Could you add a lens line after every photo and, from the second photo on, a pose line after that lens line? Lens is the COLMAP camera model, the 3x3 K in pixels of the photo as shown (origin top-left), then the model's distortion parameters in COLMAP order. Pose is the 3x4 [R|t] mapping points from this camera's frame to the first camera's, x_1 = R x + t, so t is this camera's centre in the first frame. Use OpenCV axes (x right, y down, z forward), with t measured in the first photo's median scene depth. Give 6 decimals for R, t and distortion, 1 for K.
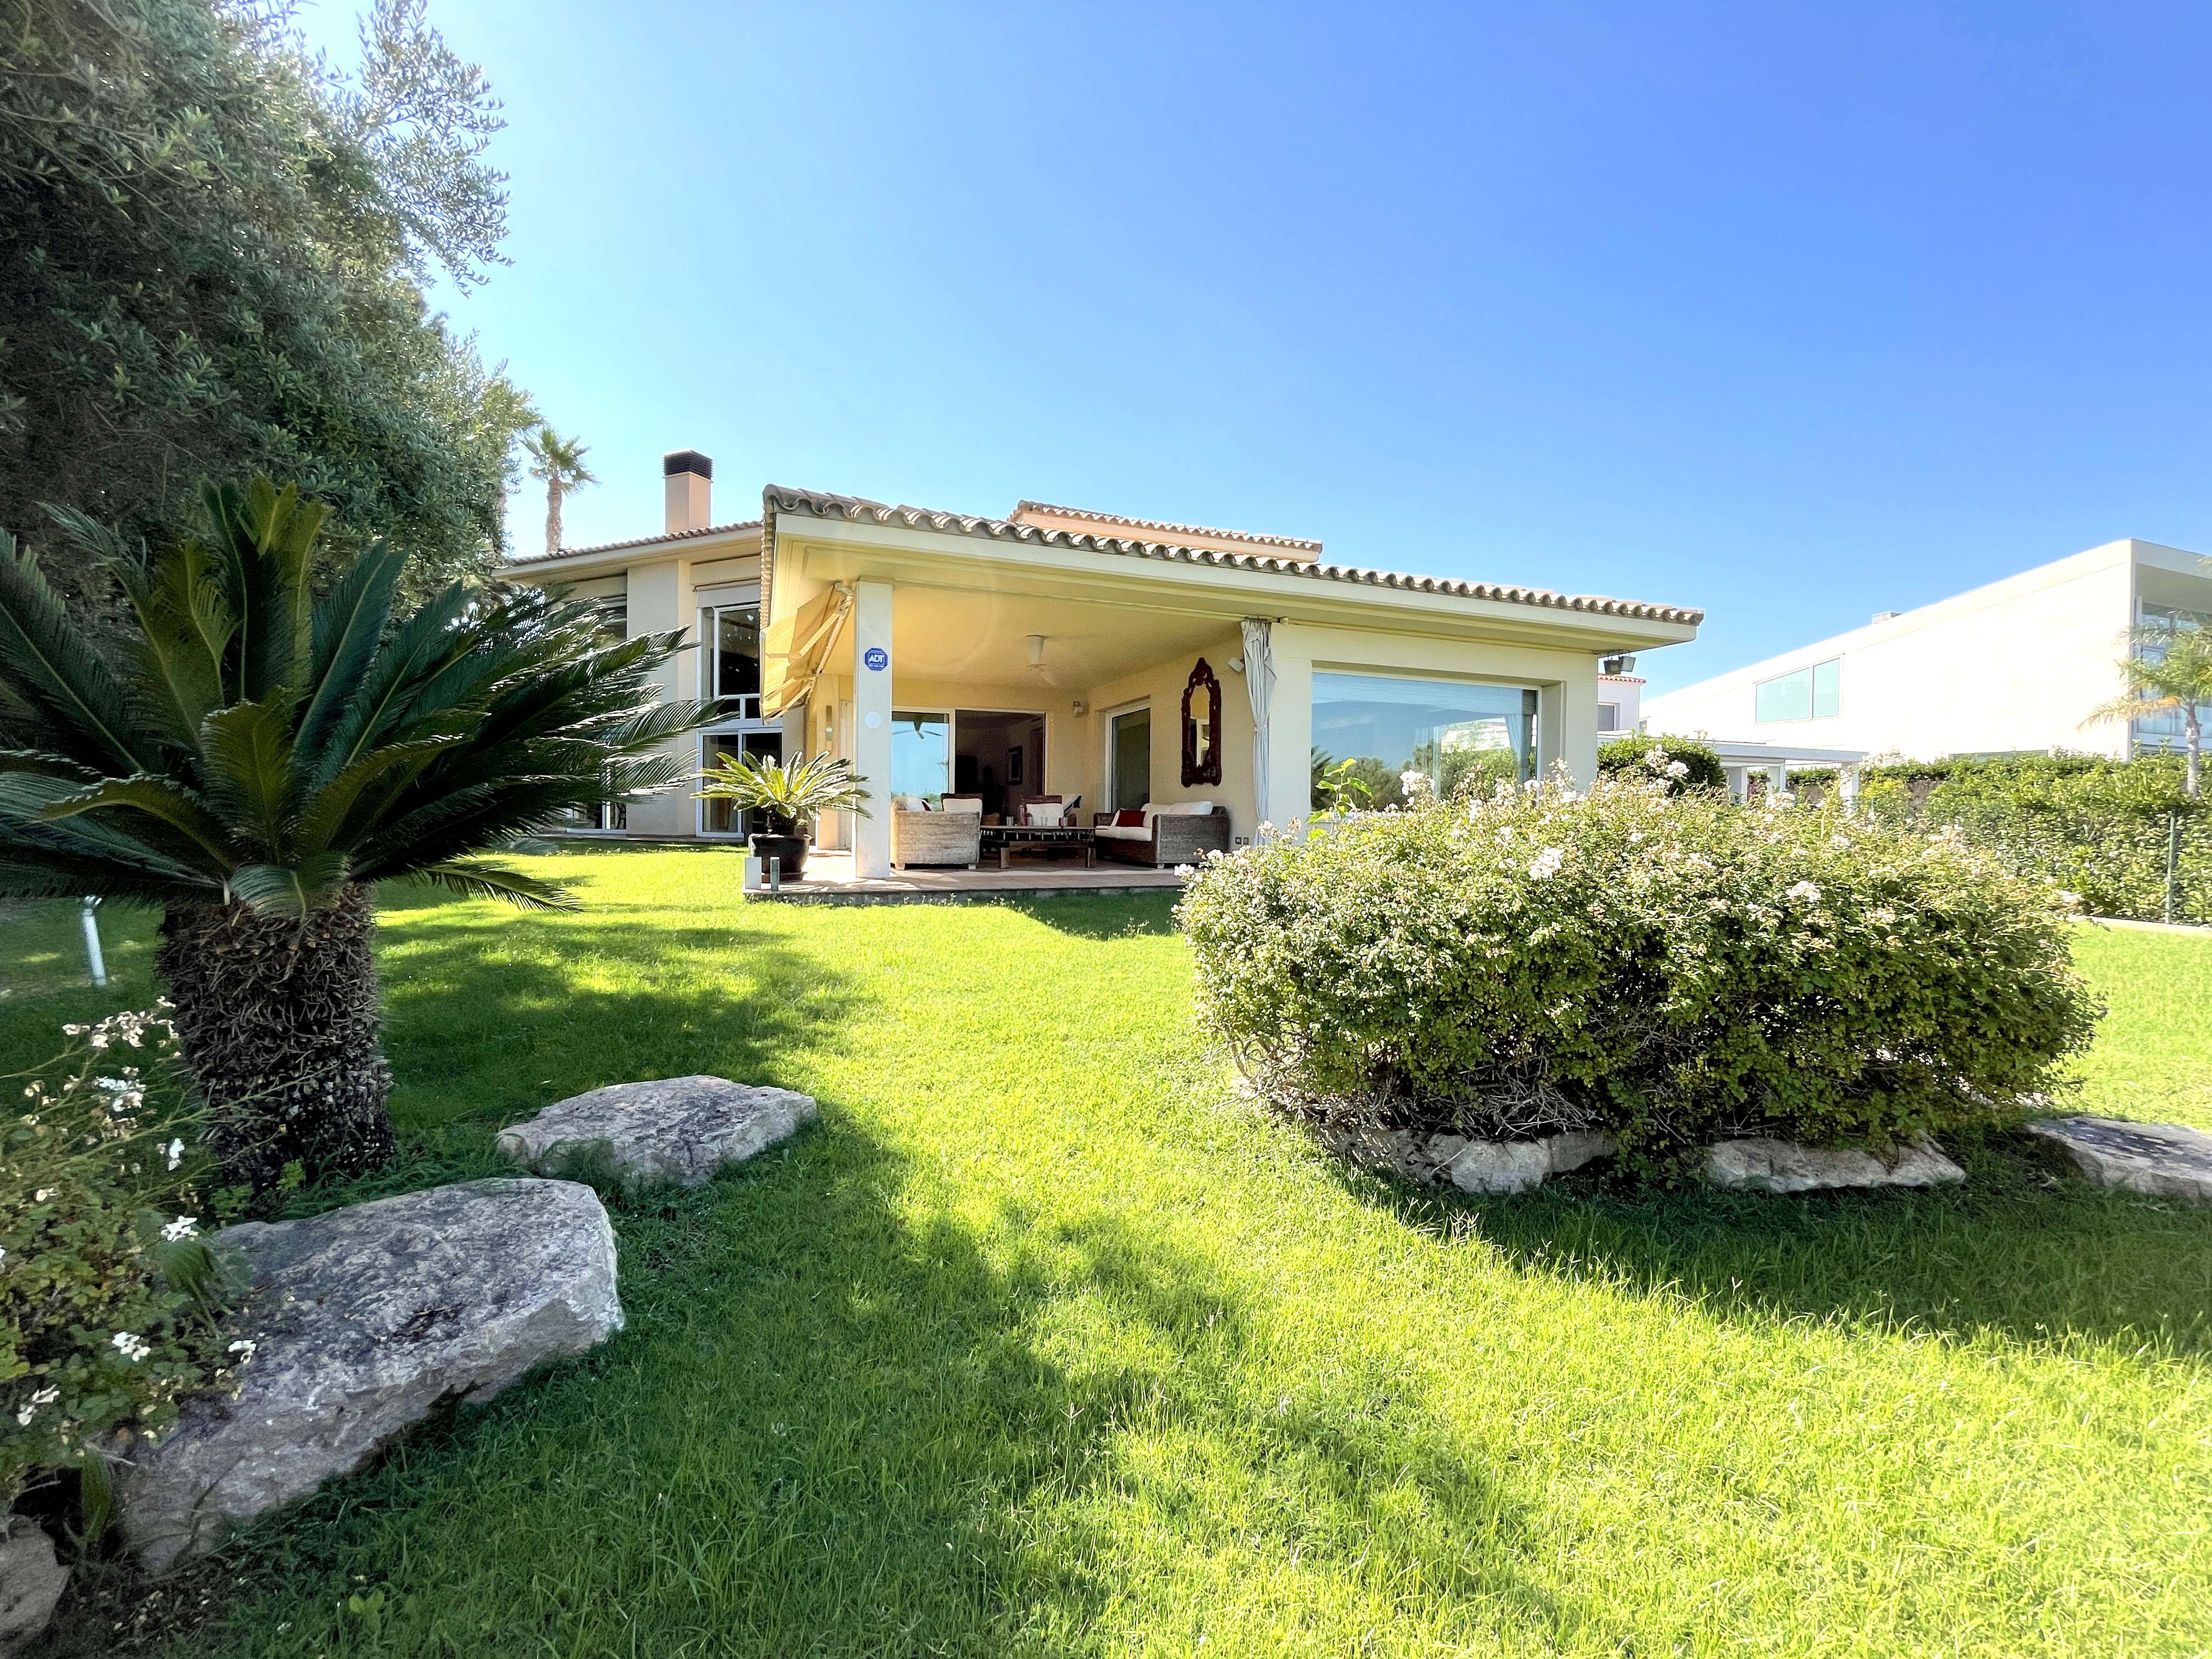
lens RADIAL K [[913.4, 0, 1106.0], [0, 913.4, 829.5], [0, 0, 1]] dist [-0.003934, -0.000045]
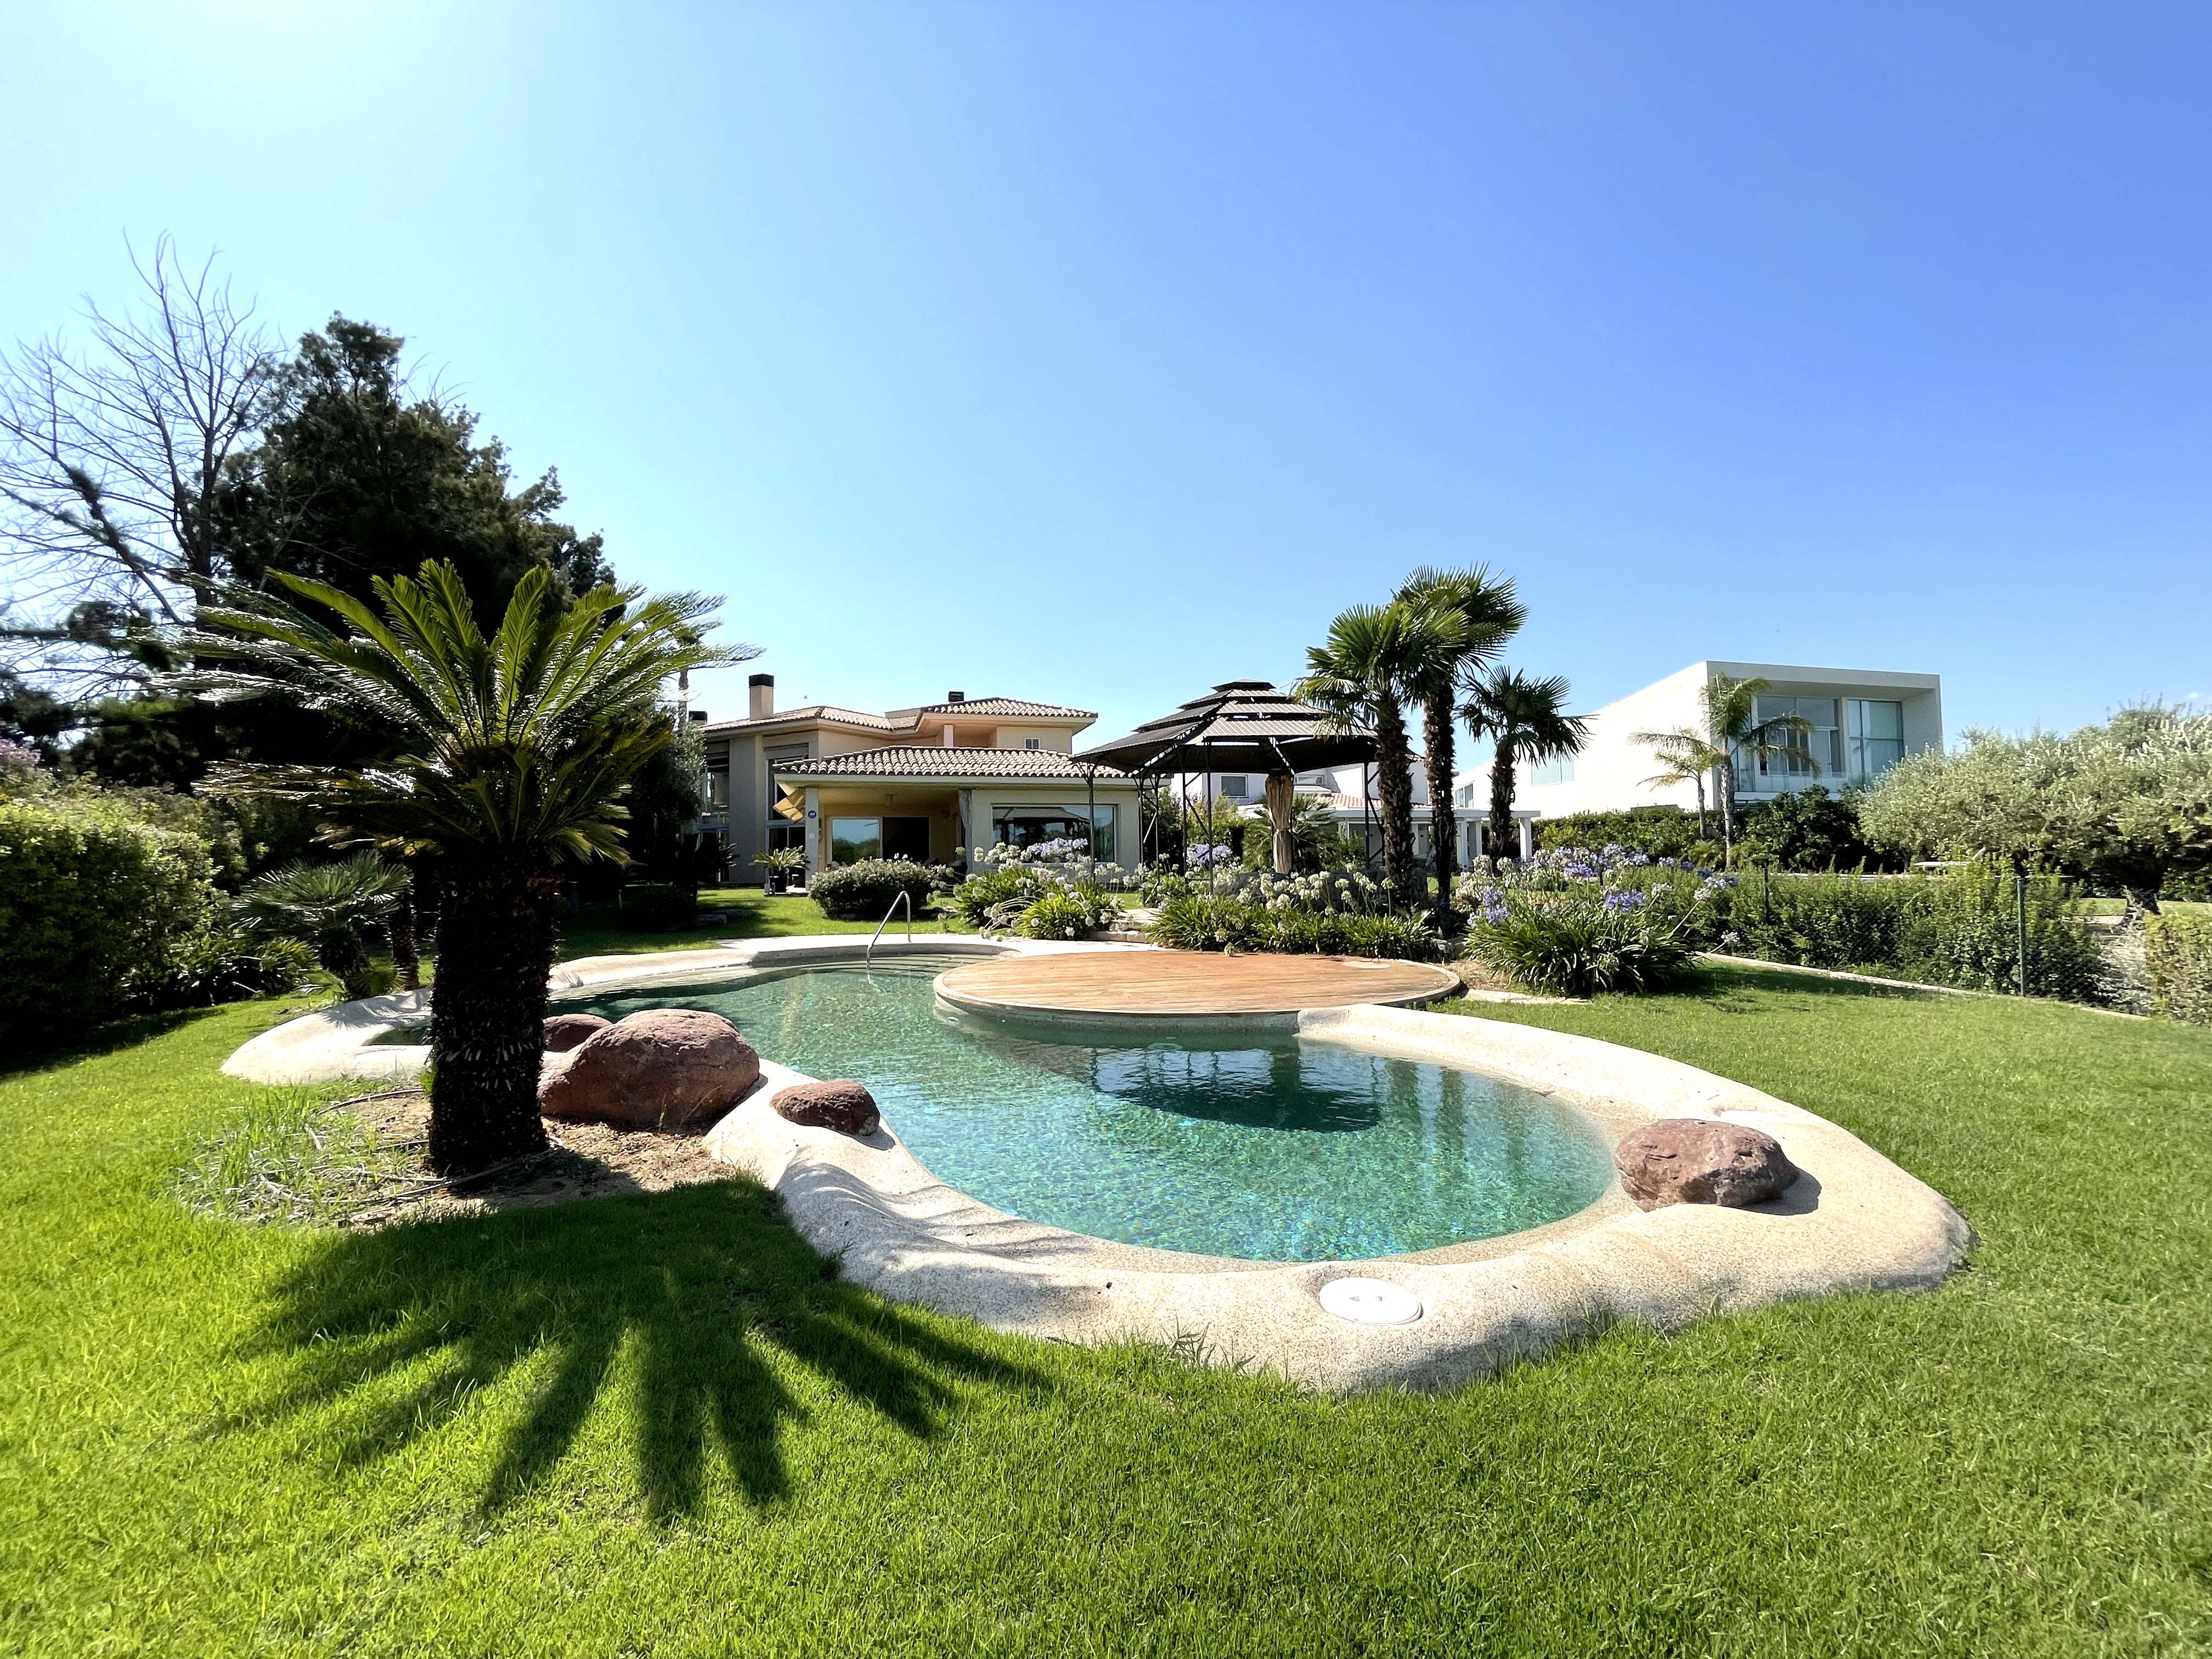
lens RADIAL K [[913.4, 0, 1106.0], [0, 913.4, 829.5], [0, 0, 1]] dist [-0.003934, -0.000045]
pose [[0.995475, -0.028417, -0.090679, 0.251035], [0.023298, 0.998101, -0.057019, 0.011969], [0.092127, 0.054648, 0.994247, -0.479551]]
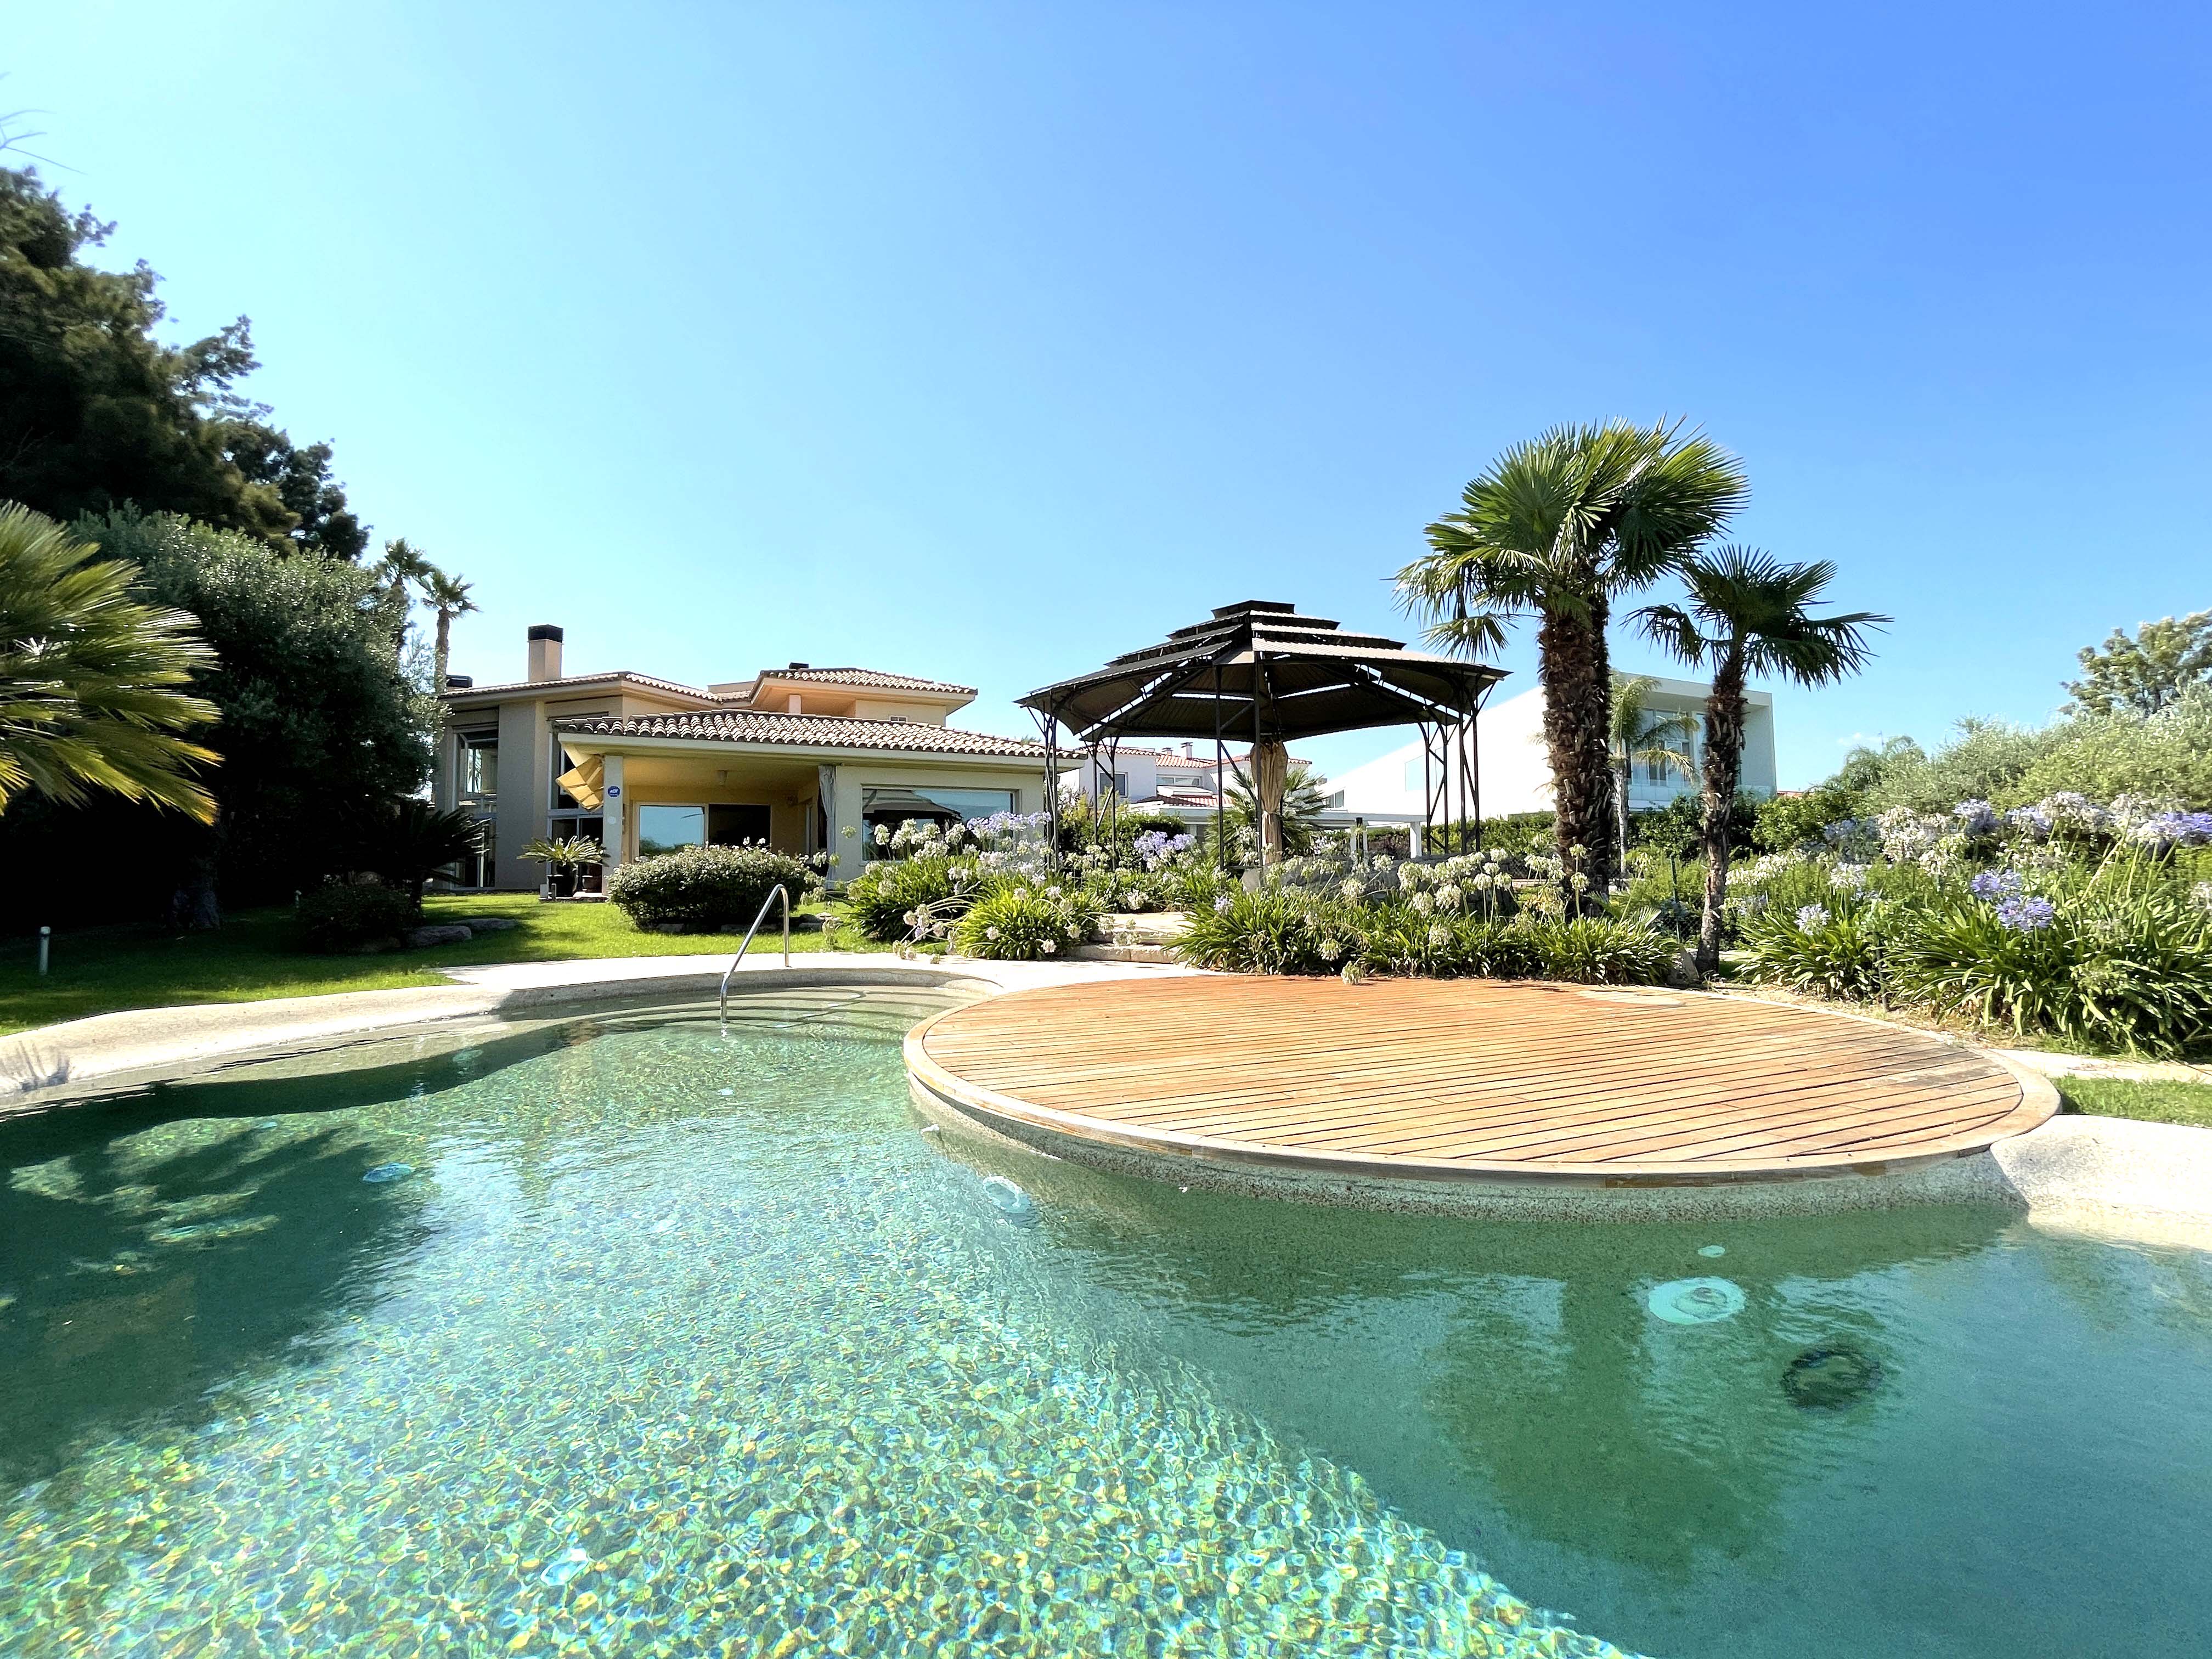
lens RADIAL K [[913.4, 0, 1106.0], [0, 913.4, 829.5], [0, 0, 1]] dist [-0.003934, -0.000045]
pose [[0.995147, -0.017259, 0.096879, 0.182659], [0.023832, 0.997461, -0.067113, 0.018655], [-0.095475, 0.069096, 0.993031, -0.325320]]
